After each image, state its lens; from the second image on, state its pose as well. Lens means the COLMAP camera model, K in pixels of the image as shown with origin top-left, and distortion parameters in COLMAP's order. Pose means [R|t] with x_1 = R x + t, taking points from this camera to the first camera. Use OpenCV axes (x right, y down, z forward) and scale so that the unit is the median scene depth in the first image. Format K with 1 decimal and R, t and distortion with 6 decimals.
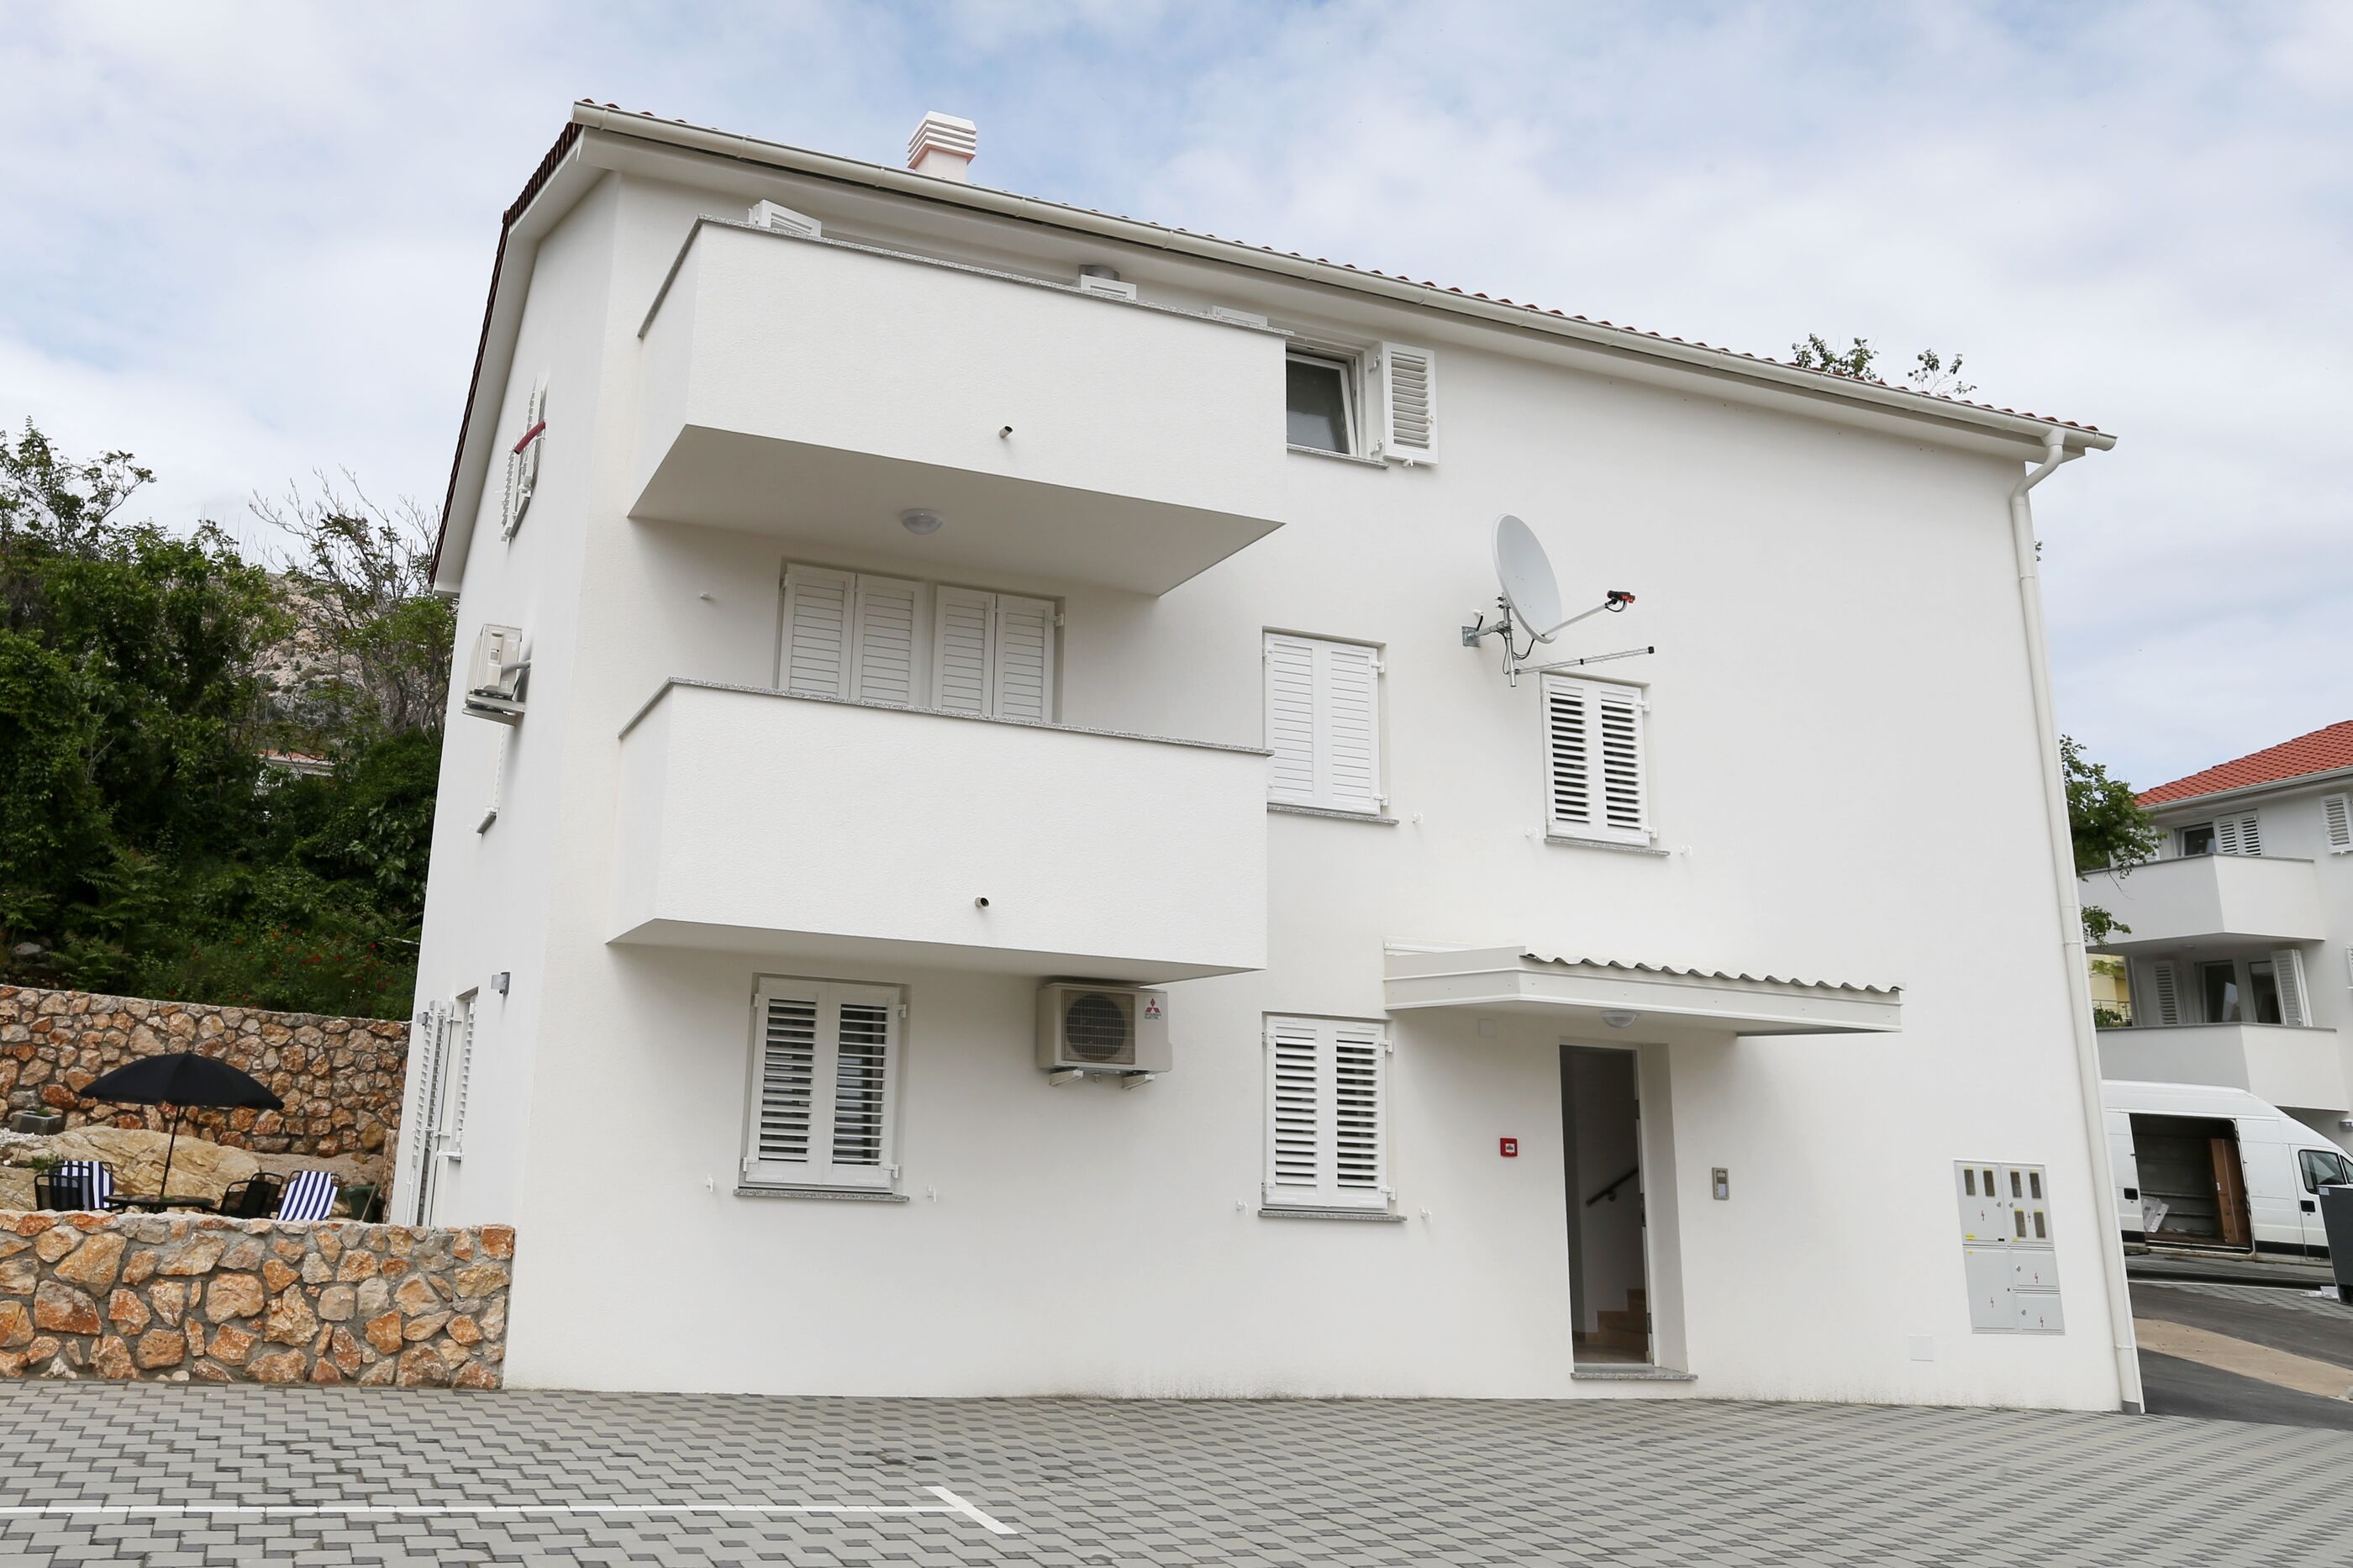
lens RADIAL K [[1872.5, 0, 886.2], [0, 1872.5, 596.8], [0, 0, 1]] dist [-0.042116, 0.050642]
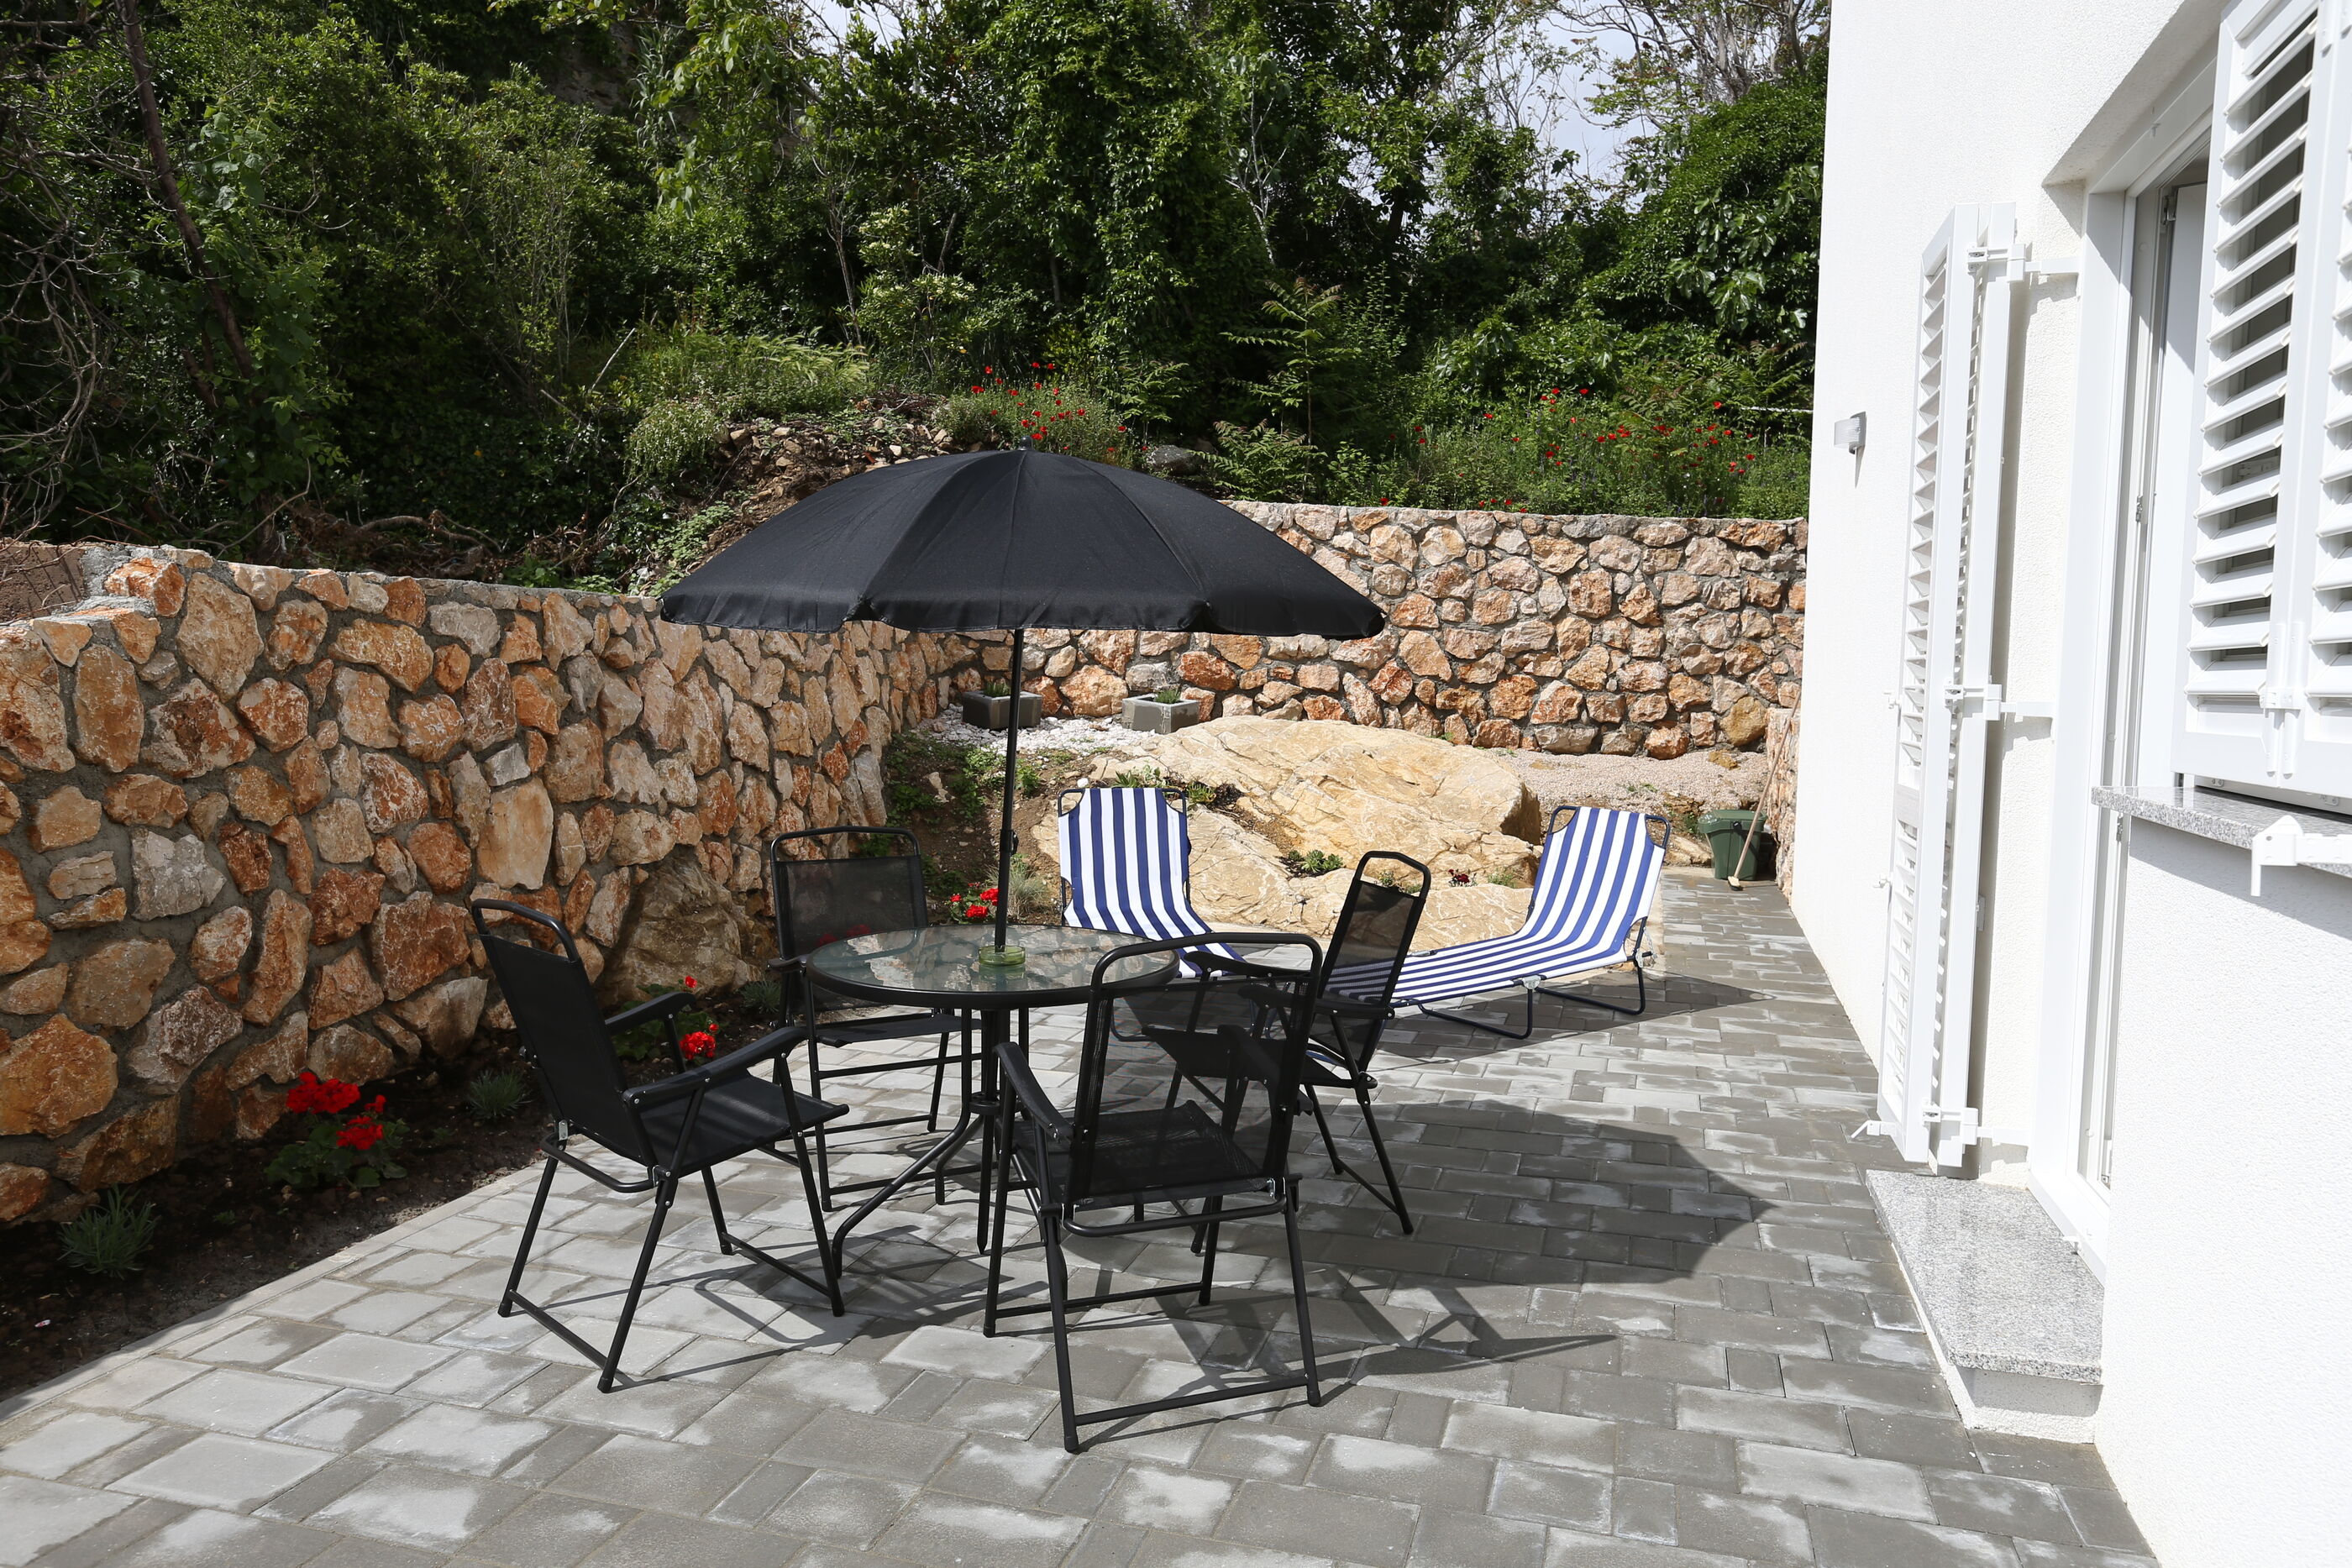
lens RADIAL K [[1568.6, 0, 1174.1], [0, 1568.6, 777.7], [0, 0, 1]] dist [-0.026122, 0.019583]
pose [[0.826107, 0.002005, -0.563509, -0.288254], [0.176505, 0.948753, 0.262134, 0.301813], [0.535157, -0.316013, 0.783418, 1.049059]]
